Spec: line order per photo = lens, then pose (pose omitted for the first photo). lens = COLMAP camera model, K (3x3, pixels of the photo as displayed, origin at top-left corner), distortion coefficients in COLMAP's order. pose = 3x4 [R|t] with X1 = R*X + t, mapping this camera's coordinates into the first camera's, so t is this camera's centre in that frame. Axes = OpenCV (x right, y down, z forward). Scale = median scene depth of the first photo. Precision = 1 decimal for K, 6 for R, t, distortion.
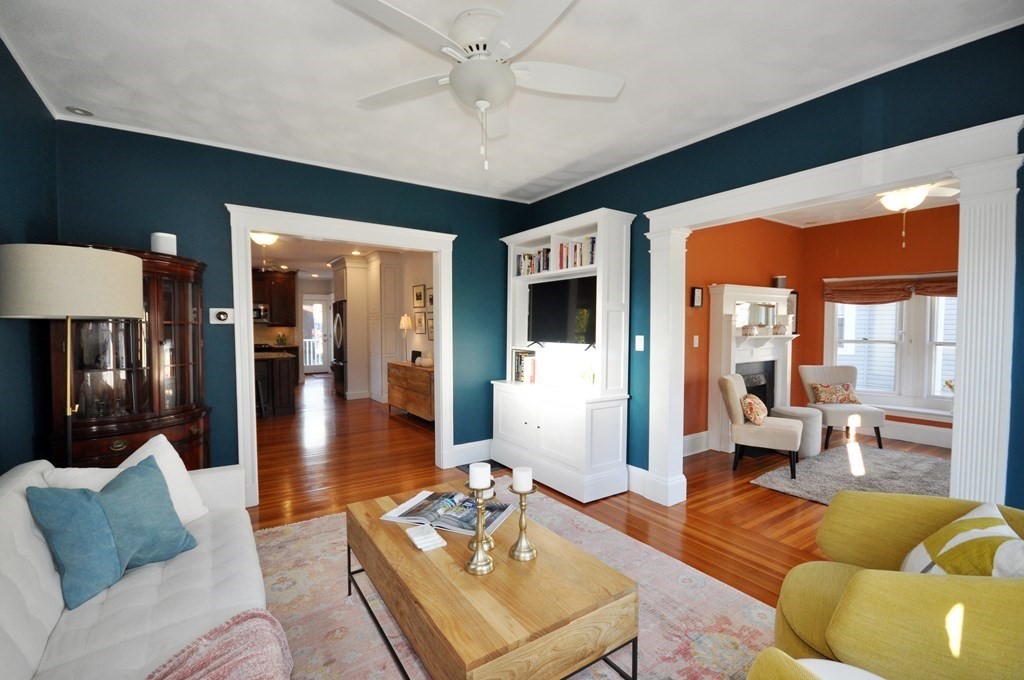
lens RADIAL K [[446.4, 0, 499.6], [0, 446.4, 346.2], [0, 0, 1]] dist [-0.000961, -0.005510]
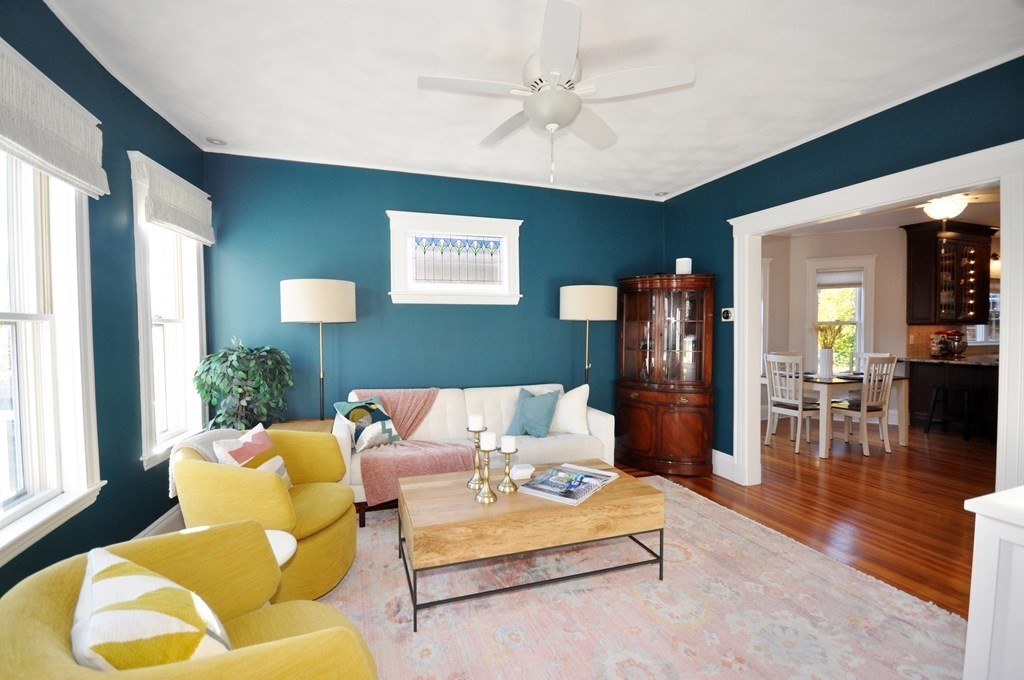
lens RADIAL K [[446.4, 0, 508.2], [0, 446.4, 344.9], [0, 0, 1]] dist [-0.000961, -0.005510]
pose [[-0.236868, 0.033857, -0.970952, 0.302566], [-0.036753, 0.998365, 0.043779, -0.007778], [0.970847, 0.046055, -0.235236, 0.321211]]
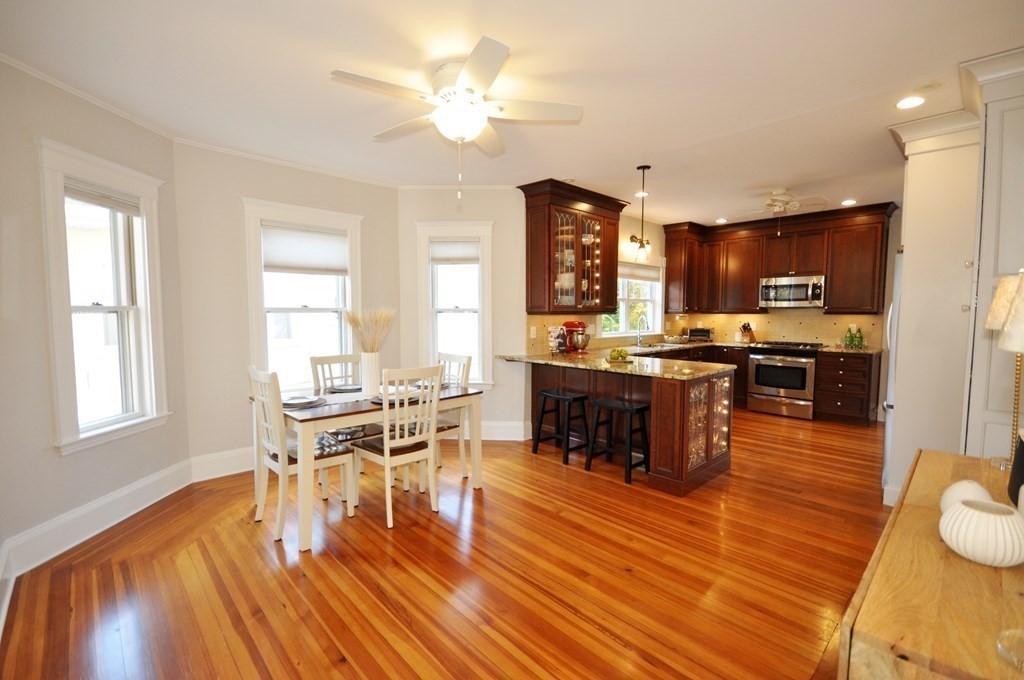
lens RADIAL K [[446.4, 0, 507.0], [0, 446.4, 343.8], [0, 0, 1]] dist [-0.000961, -0.005510]
pose [[0.175013, 0.073102, -0.981849, -0.031284], [-0.048020, 0.996687, 0.065647, -0.034122], [0.983394, 0.035660, 0.177943, 0.699565]]
